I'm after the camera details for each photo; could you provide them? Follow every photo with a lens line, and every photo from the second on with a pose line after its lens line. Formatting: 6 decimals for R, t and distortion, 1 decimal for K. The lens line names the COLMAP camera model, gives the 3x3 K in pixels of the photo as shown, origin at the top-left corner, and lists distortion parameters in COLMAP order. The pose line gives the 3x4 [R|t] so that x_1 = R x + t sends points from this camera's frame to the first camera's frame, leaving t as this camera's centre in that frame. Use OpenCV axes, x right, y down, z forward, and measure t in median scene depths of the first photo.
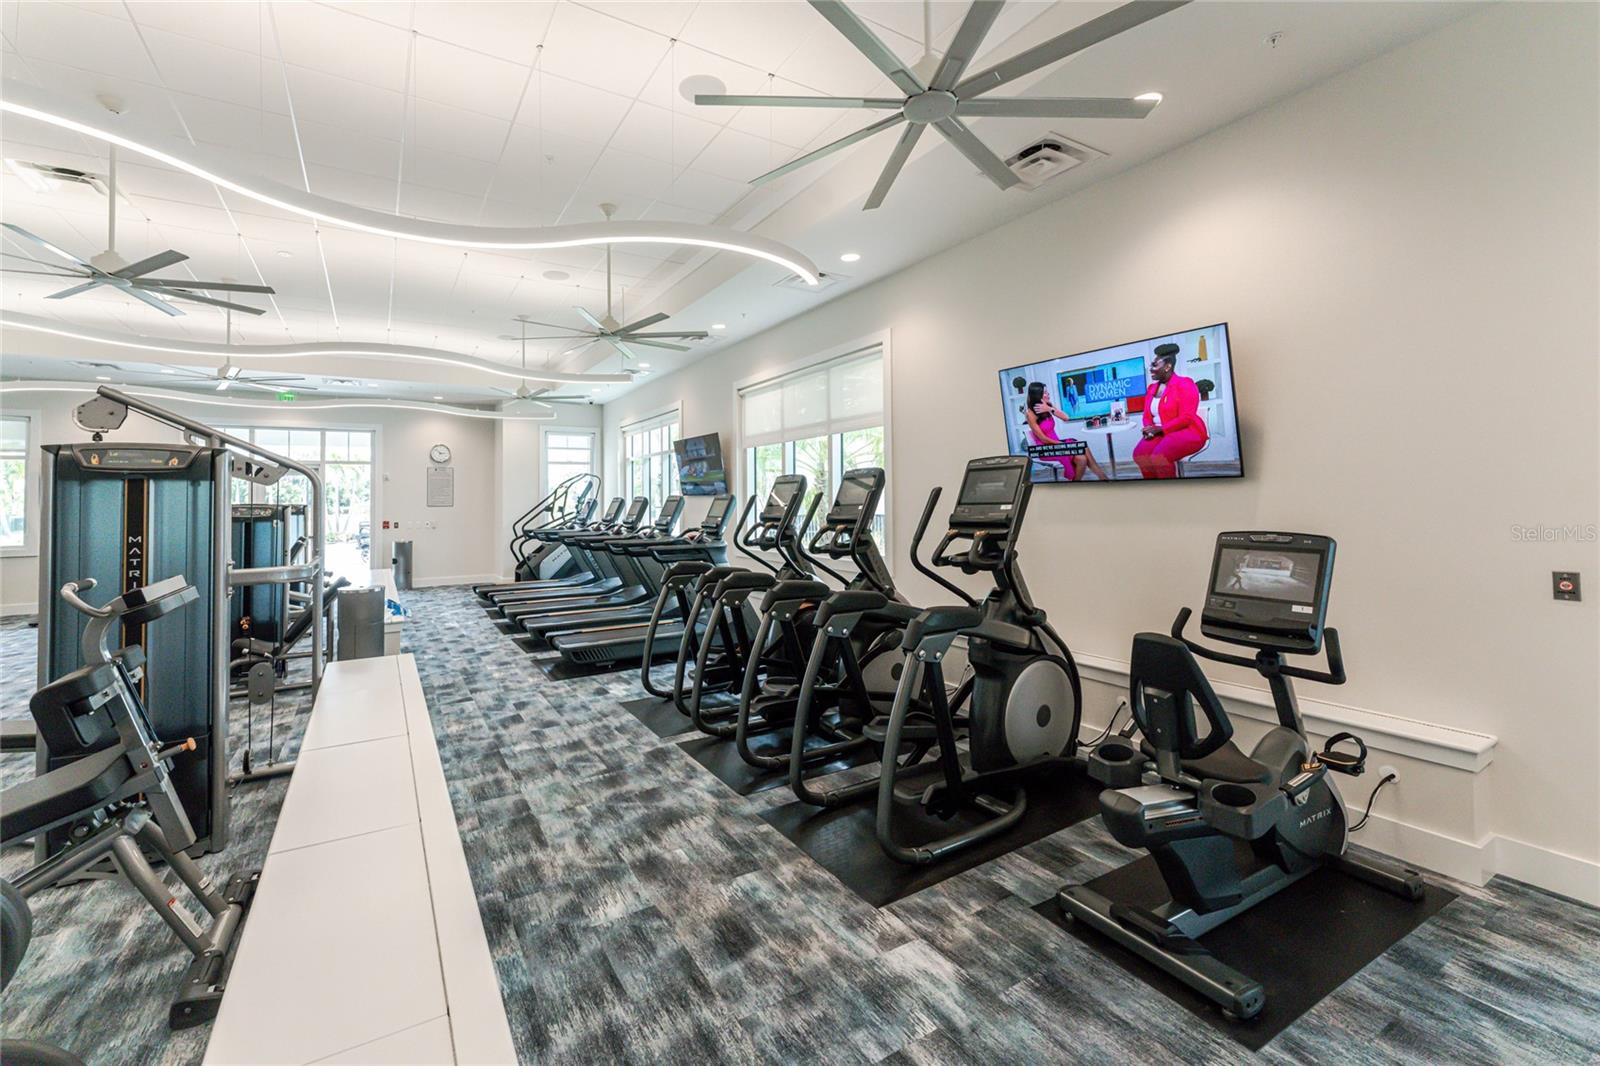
lens RADIAL K [[640.7, 0, 799.9], [0, 640.7, 490.7], [0, 0, 1]] dist [0.000489, 0.000104]
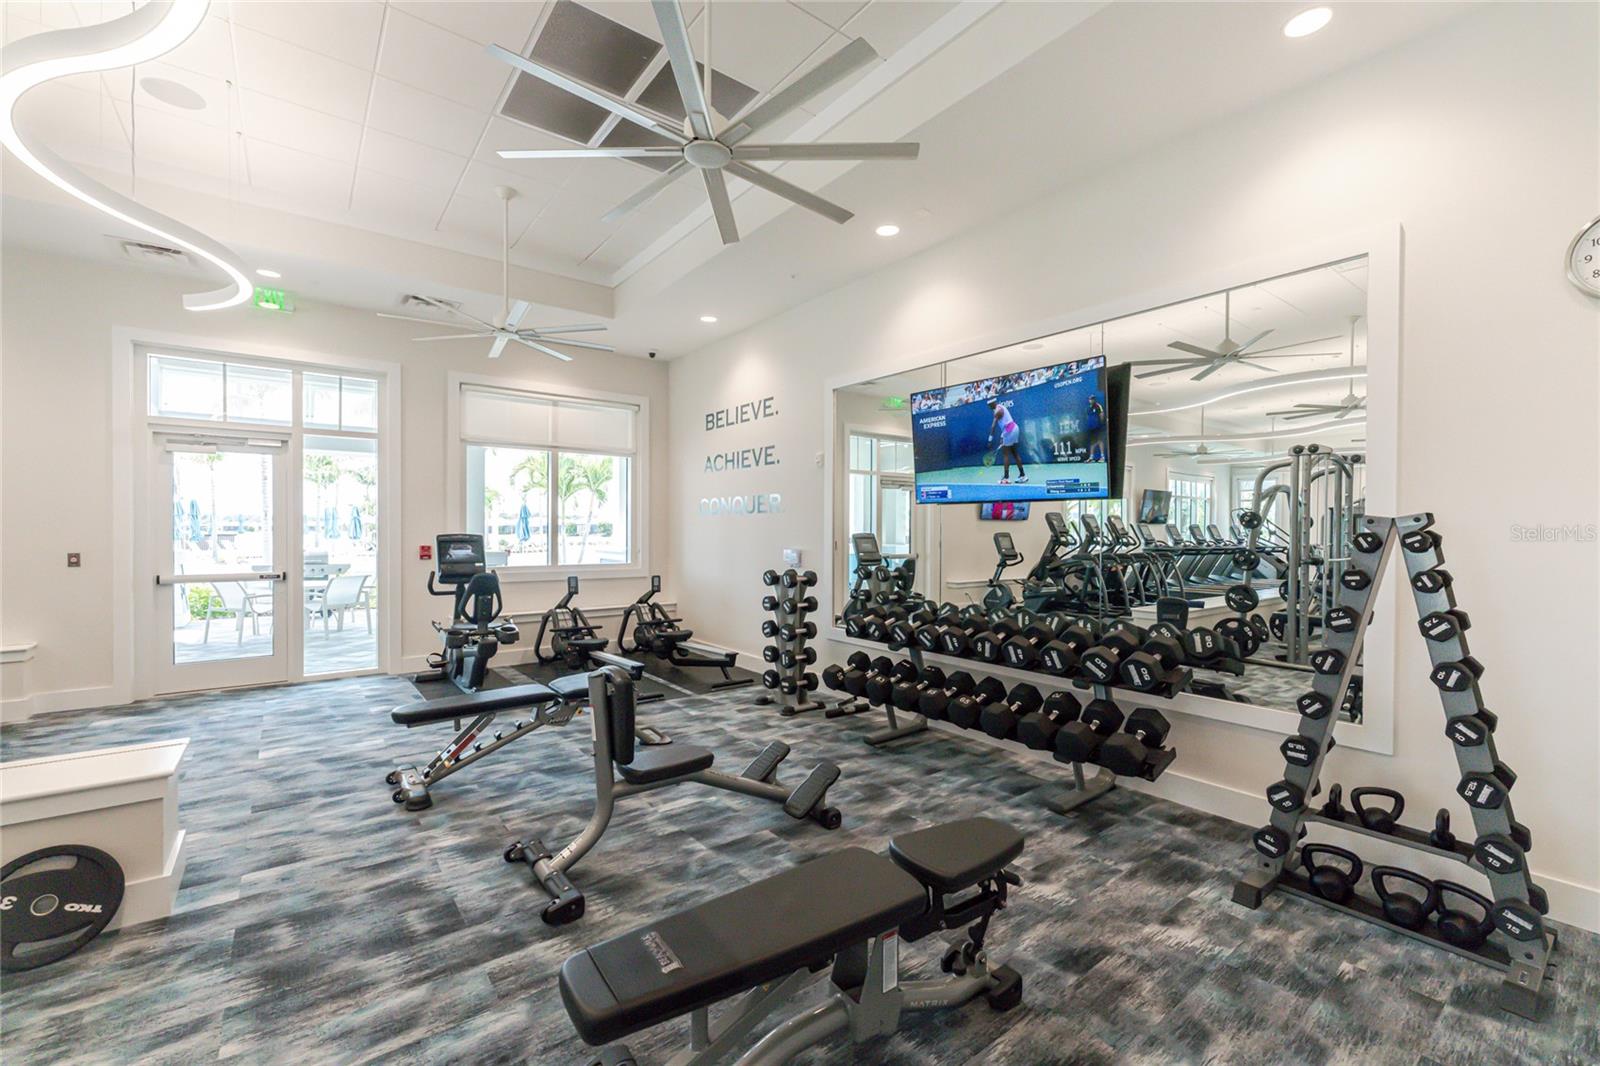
lens RADIAL K [[643.8, 0, 795.9], [0, 643.8, 537.4], [0, 0, 1]] dist [-0.000198, 0.000224]
pose [[-0.192804, -0.006734, 0.981214, -0.480654], [-0.018172, 0.999829, 0.003291, 0.012950], [-0.981069, -0.017196, -0.192893, -0.325502]]
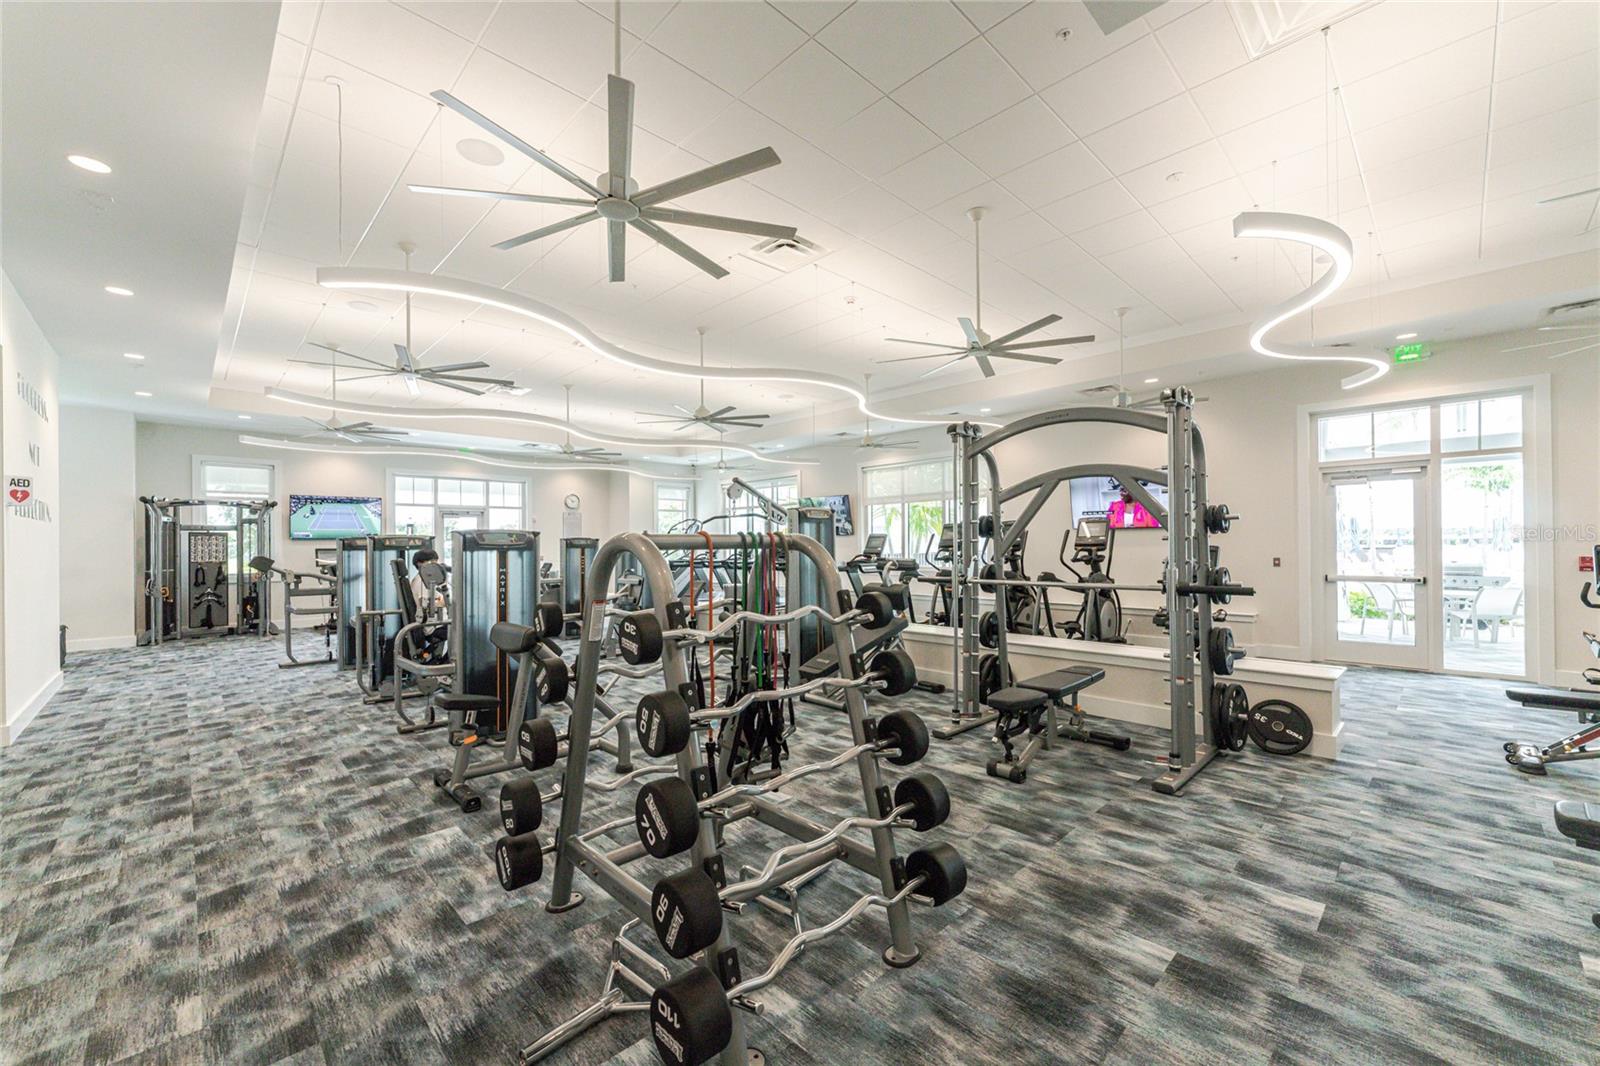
lens RADIAL K [[643.8, 0, 795.9], [0, 643.8, 537.4], [0, 0, 1]] dist [-0.000198, 0.000224]
pose [[0.956153, 0.003049, 0.292851, -0.782097], [-0.003549, 0.999993, 0.001174, 0.014337], [-0.292845, -0.002161, 0.956157, -0.521950]]
